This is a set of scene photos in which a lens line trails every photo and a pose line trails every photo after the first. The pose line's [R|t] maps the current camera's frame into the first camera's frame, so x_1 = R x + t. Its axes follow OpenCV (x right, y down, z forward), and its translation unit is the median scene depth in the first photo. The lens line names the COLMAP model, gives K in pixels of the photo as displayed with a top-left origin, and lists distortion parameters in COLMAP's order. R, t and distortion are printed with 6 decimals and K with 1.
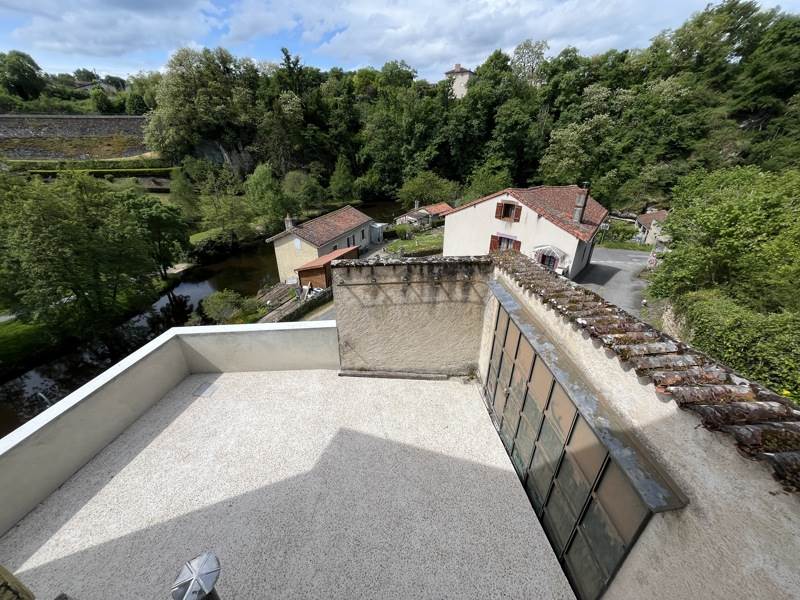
lens RADIAL K [[322.3, 0, 399.0], [0, 322.3, 301.2], [0, 0, 1]] dist [0.000322, -0.000051]
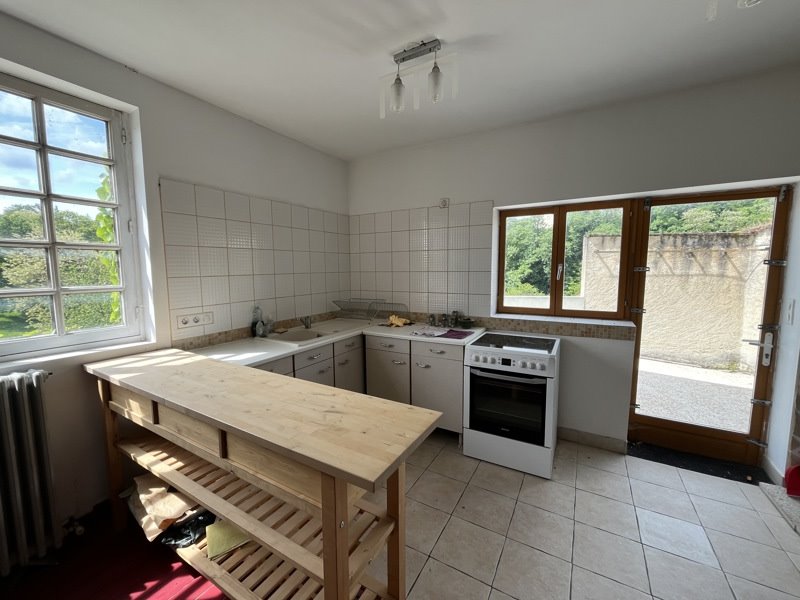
lens RADIAL K [[322.3, 0, 399.4], [0, 322.3, 299.0], [0, 0, 1]] dist [0.000322, -0.000051]
pose [[0.970033, 0.012678, -0.242644, -0.042064], [-0.100832, 0.929591, -0.354533, 0.041859], [0.221065, 0.368375, 0.903012, -0.008610]]
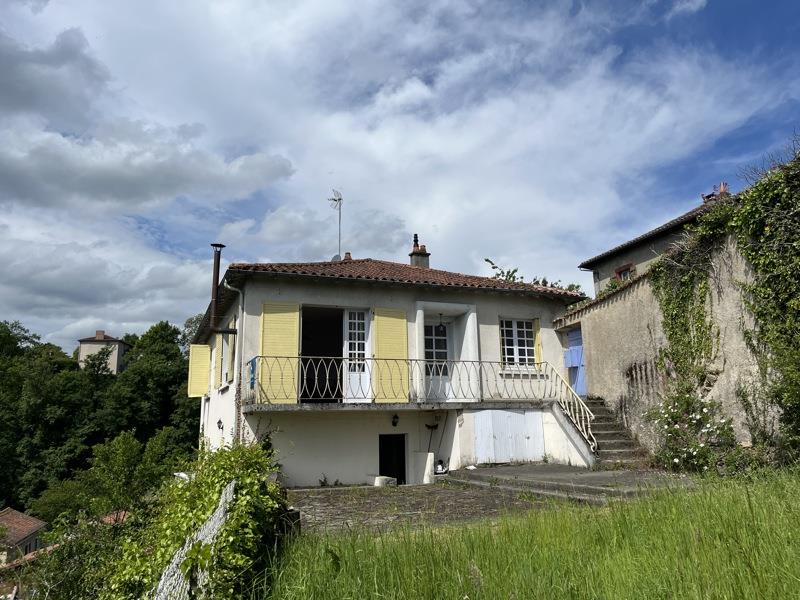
lens RADIAL K [[605.1, 0, 400.4], [0, 605.1, 299.1], [0, 0, 1]] dist [0.006034, 0.001487]
pose [[0.781597, 0.108600, 0.614257, -0.171303], [0.301272, 0.796541, -0.524174, 0.127880], [-0.546207, 0.594751, 0.589856, -0.231553]]
